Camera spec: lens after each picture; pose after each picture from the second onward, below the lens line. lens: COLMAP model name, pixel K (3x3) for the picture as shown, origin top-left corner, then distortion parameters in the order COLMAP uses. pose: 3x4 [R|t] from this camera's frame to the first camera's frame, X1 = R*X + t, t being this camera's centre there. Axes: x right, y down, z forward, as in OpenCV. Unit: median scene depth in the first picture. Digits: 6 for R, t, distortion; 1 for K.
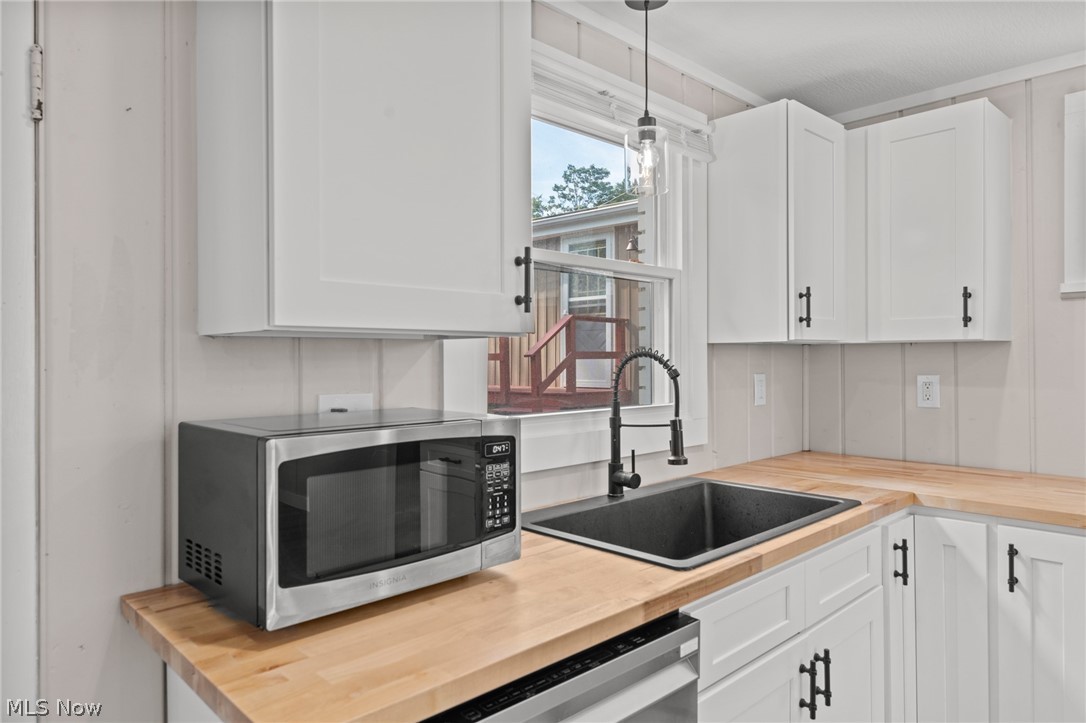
lens RADIAL K [[704.8, 0, 549.7], [0, 704.8, 359.9], [0, 0, 1]] dist [0.005840, 0.001562]
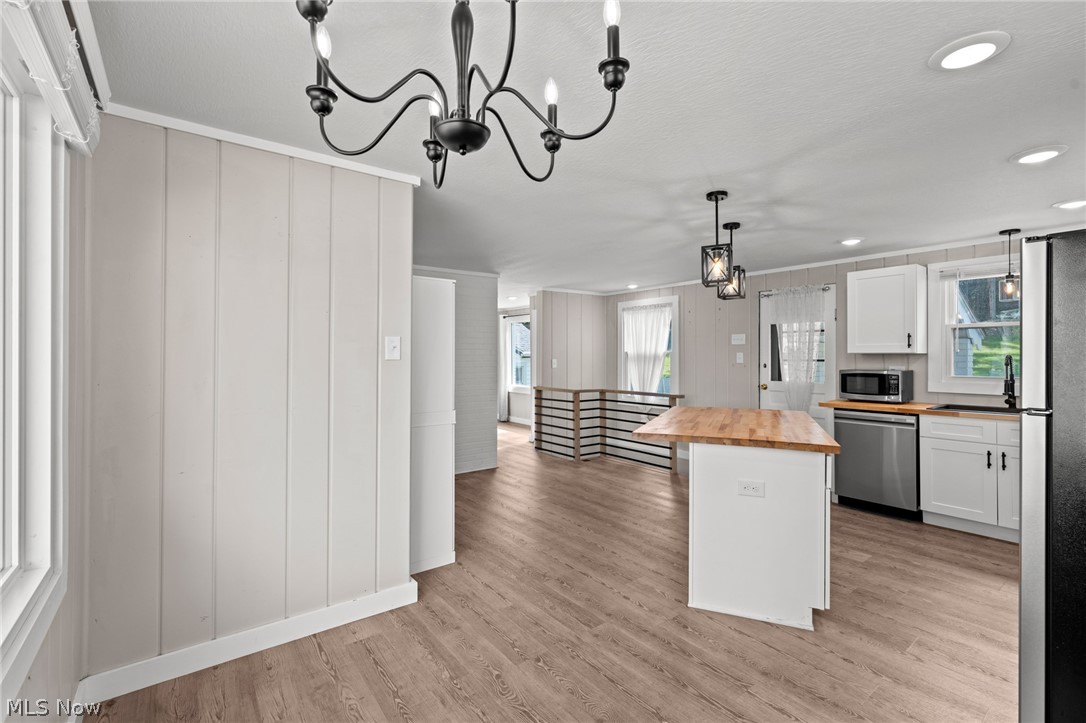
lens RADIAL K [[482.7, 0, 543.2], [0, 482.7, 355.9], [0, 0, 1]] dist [-0.000216, -0.000380]
pose [[-0.121396, 0.003769, -0.992597, 2.154632], [0.000794, 0.999993, 0.003700, -0.020438], [0.992604, -0.000339, -0.121398, -0.592888]]
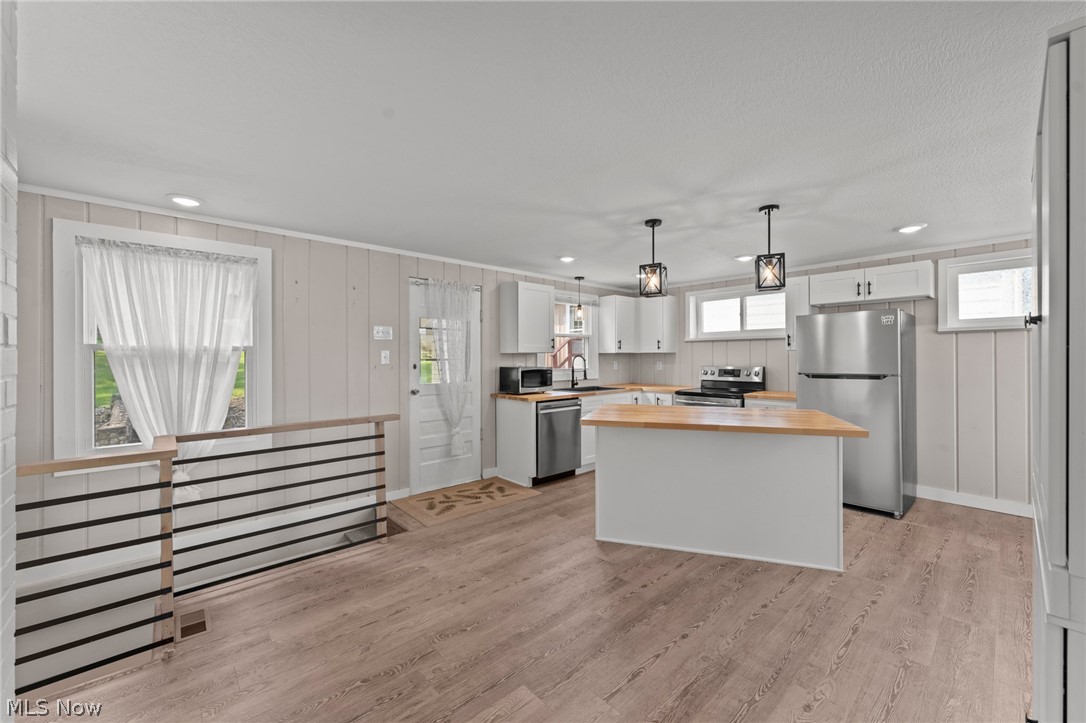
lens RADIAL K [[424.5, 0, 550.8], [0, 424.5, 357.9], [0, 0, 1]] dist [-0.002932, 0.000127]
pose [[0.999544, 0.002984, -0.030054, 0.032734], [-0.002917, 0.999993, 0.002274, -0.001962], [0.030061, -0.002185, 0.999546, -1.655060]]
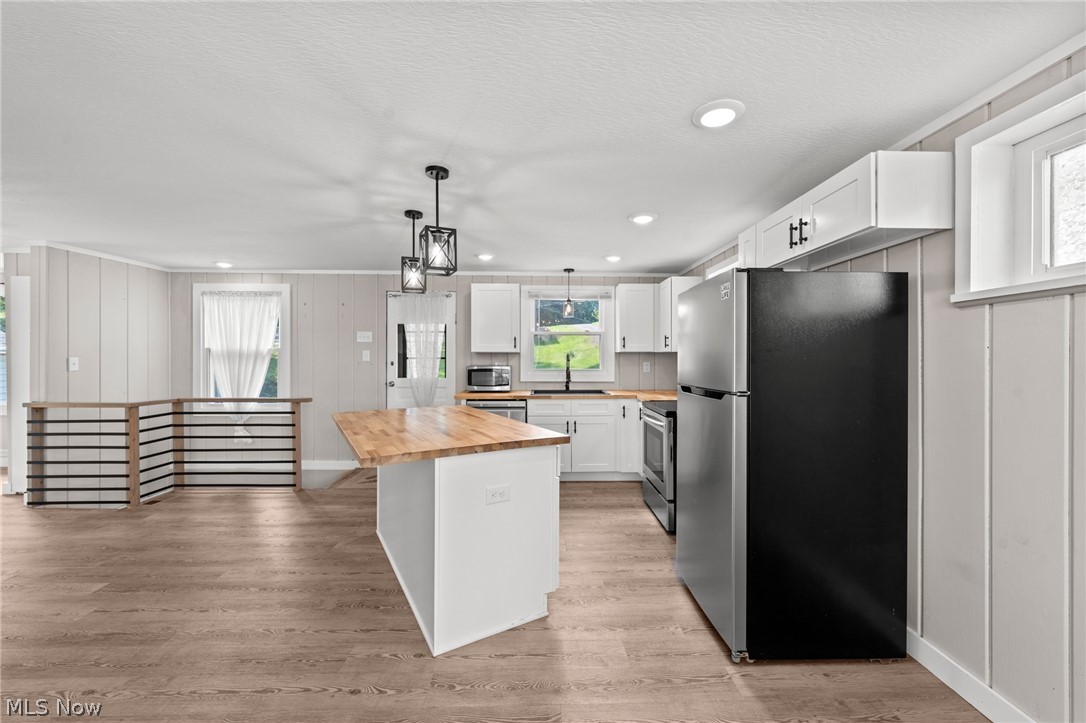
lens RADIAL K [[424.5, 0, 551.2], [0, 424.5, 358.8], [0, 0, 1]] dist [-0.002932, 0.000127]
pose [[0.735440, 0.012185, -0.677480, 1.660318], [-0.007035, 0.999922, 0.010347, -0.013512], [0.677553, -0.002843, 0.735468, -0.867628]]
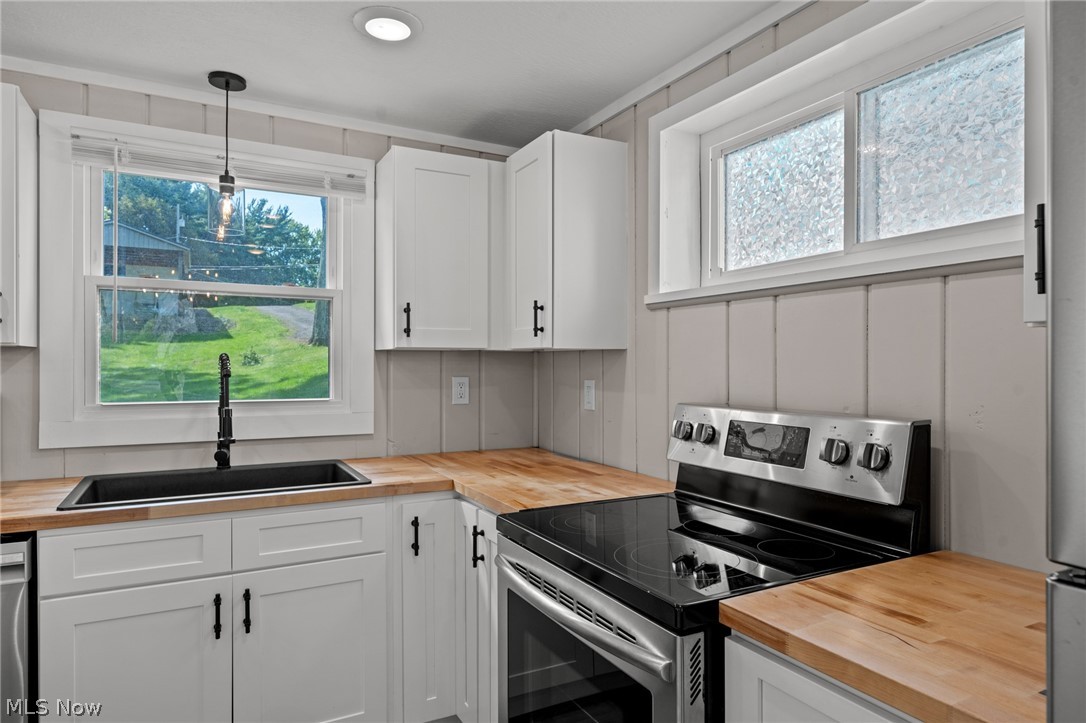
lens RADIAL K [[663.4, 0, 540.4], [0, 663.4, 365.9], [0, 0, 1]] dist [0.009171, 0.004320]
pose [[0.958359, 0.011235, -0.285345, 0.972598], [-0.010174, 0.999935, 0.005201, -0.006298], [0.285385, -0.002081, 0.958411, -0.003344]]
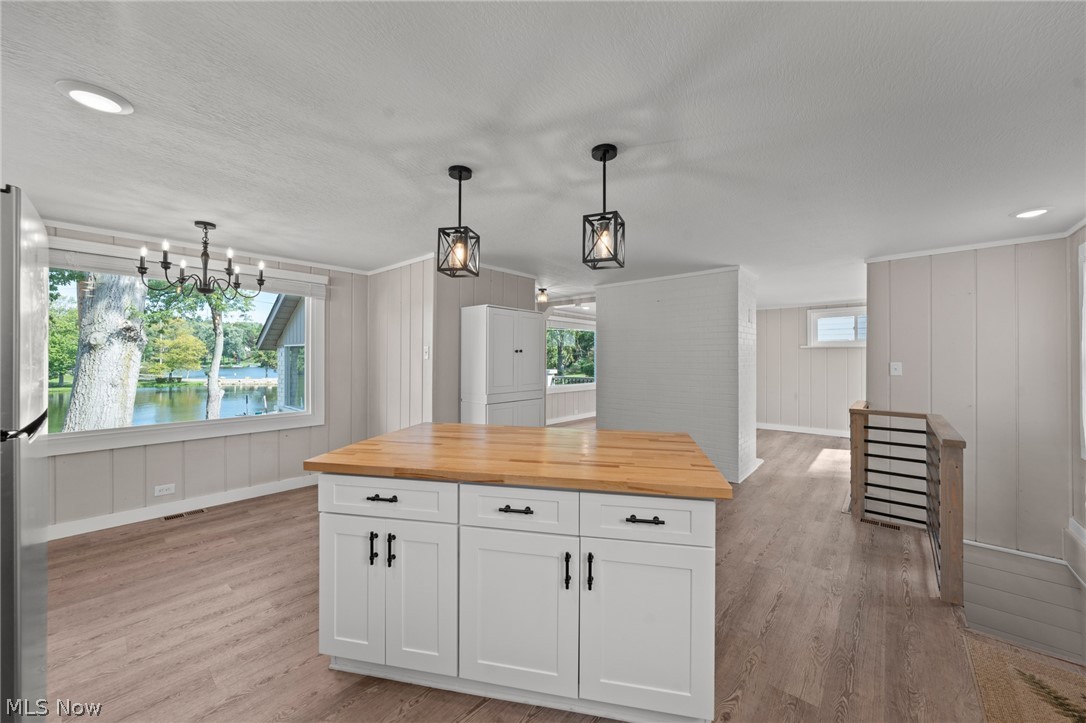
lens RADIAL K [[394.6, 0, 545.2], [0, 394.6, 359.0], [0, 0, 1]] dist [0.000137, -0.000167]
pose [[-0.996663, 0.002576, -0.081590, 0.563375], [0.002591, 0.999997, -0.000082, -0.006453], [0.081590, -0.000293, -0.996666, 0.759577]]
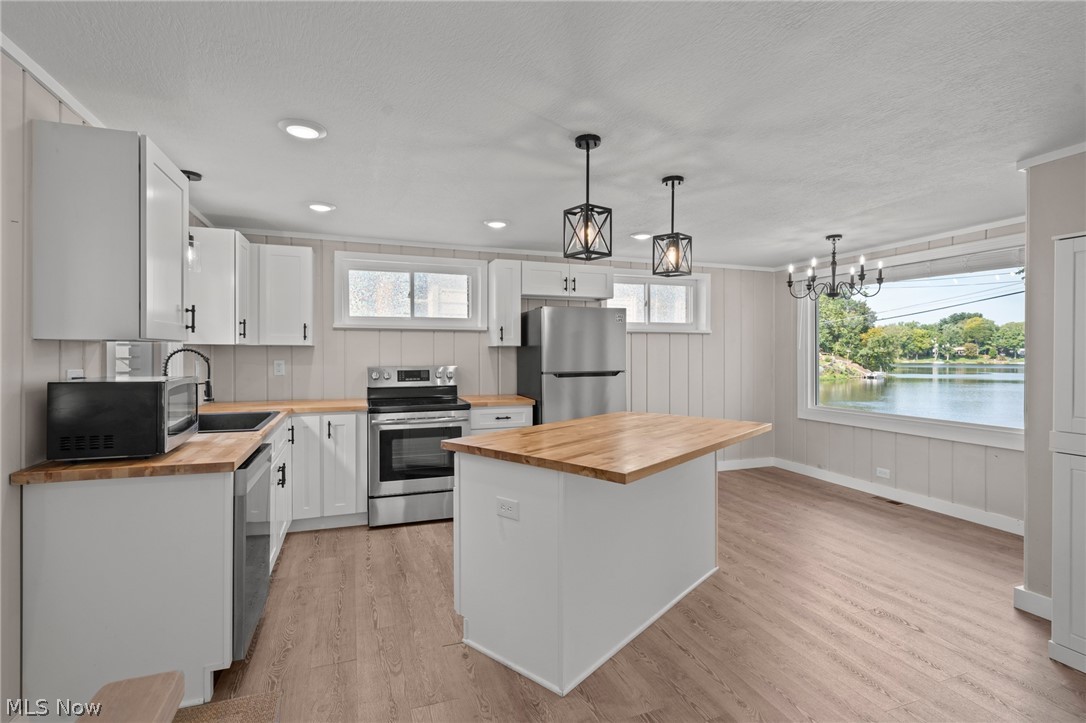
lens RADIAL K [[510.7, 0, 544.1], [0, 510.7, 358.0], [0, 0, 1]] dist [0.004964, 0.000095]
pose [[0.409685, -0.002507, 0.912223, -0.740910], [-0.005214, 0.999973, 0.005090, 0.002137], [-0.912212, -0.006841, 0.409661, -0.516896]]
